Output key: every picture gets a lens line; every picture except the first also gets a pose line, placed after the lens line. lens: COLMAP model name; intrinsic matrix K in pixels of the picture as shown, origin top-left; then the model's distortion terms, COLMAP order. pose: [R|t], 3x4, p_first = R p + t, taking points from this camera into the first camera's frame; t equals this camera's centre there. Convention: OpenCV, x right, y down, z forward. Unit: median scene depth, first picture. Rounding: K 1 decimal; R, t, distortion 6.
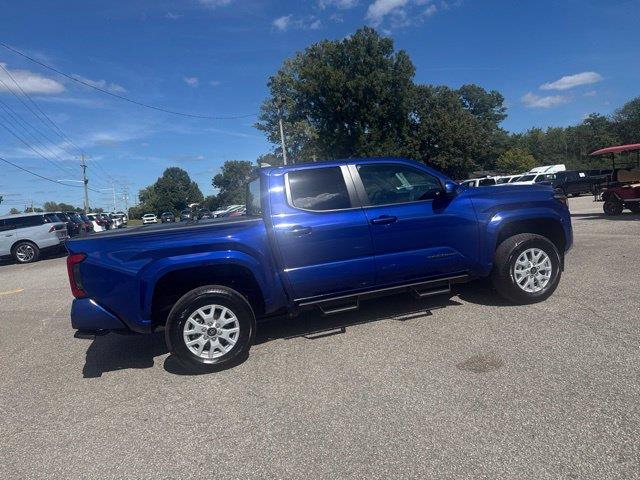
lens RADIAL K [[449.2, 0, 325.4], [0, 449.2, 241.8], [0, 0, 1]] dist [0.046108, -0.055373]
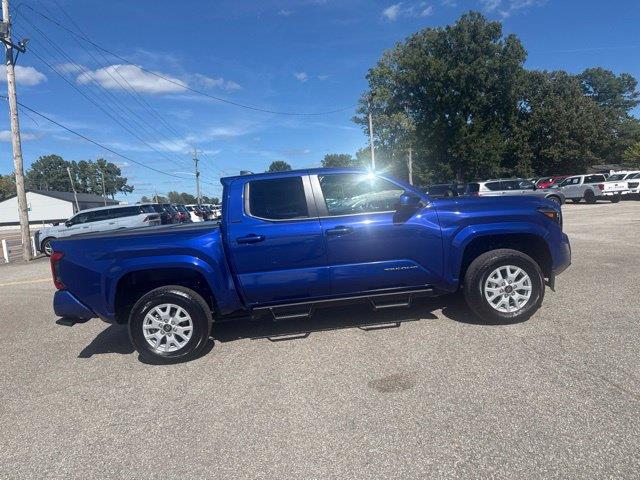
lens RADIAL K [[449.2, 0, 324.6], [0, 449.2, 248.4], [0, 0, 1]] dist [0.046108, -0.055373]
pose [[0.974078, 0.044073, -0.221878, 0.020763], [-0.037374, 0.998712, 0.034305, -0.002714], [0.223105, -0.025123, 0.974471, 0.000792]]
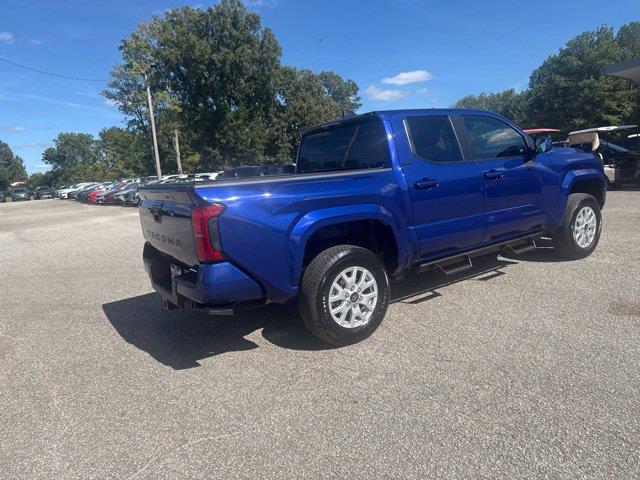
lens RADIAL K [[449.2, 0, 325.5], [0, 449.2, 244.5], [0, 0, 1]] dist [0.046108, -0.055373]
pose [[0.949260, -0.025109, 0.313488, -0.032964], [0.011746, 0.998943, 0.044444, 0.003457], [-0.314272, -0.038507, 0.948552, 0.012080]]
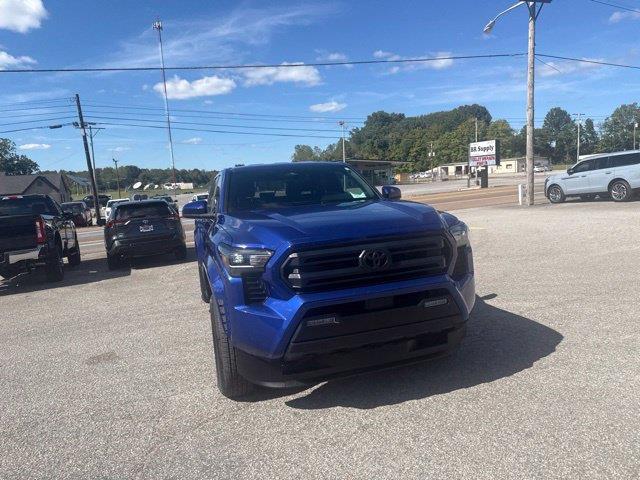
lens RADIAL K [[449.2, 0, 322.8], [0, 449.2, 238.1], [0, 0, 1]] dist [0.046108, -0.055373]
pose [[0.033292, 0.210006, -0.977133, 0.077811], [-0.025474, 0.977536, 0.209224, -0.017016], [0.999121, 0.017926, 0.037893, 0.079924]]
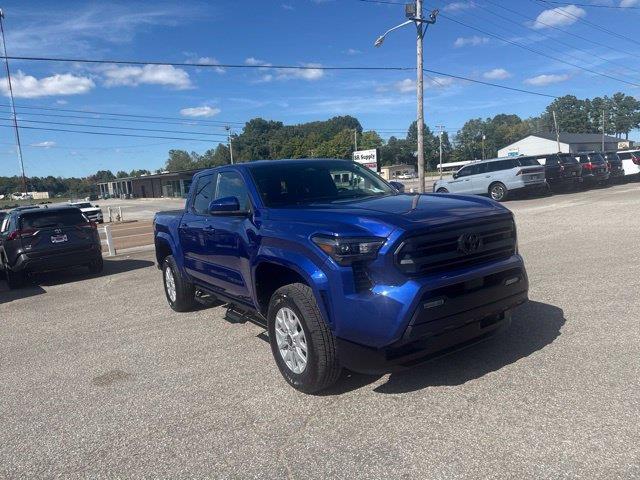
lens RADIAL K [[449.2, 0, 323.8], [0, 449.2, 242.0], [0, 0, 1]] dist [0.046108, -0.055373]
pose [[0.297939, 0.195993, -0.934248, 0.075225], [-0.037776, 0.980350, 0.193617, -0.014767], [0.953837, -0.022394, 0.299488, 0.060225]]
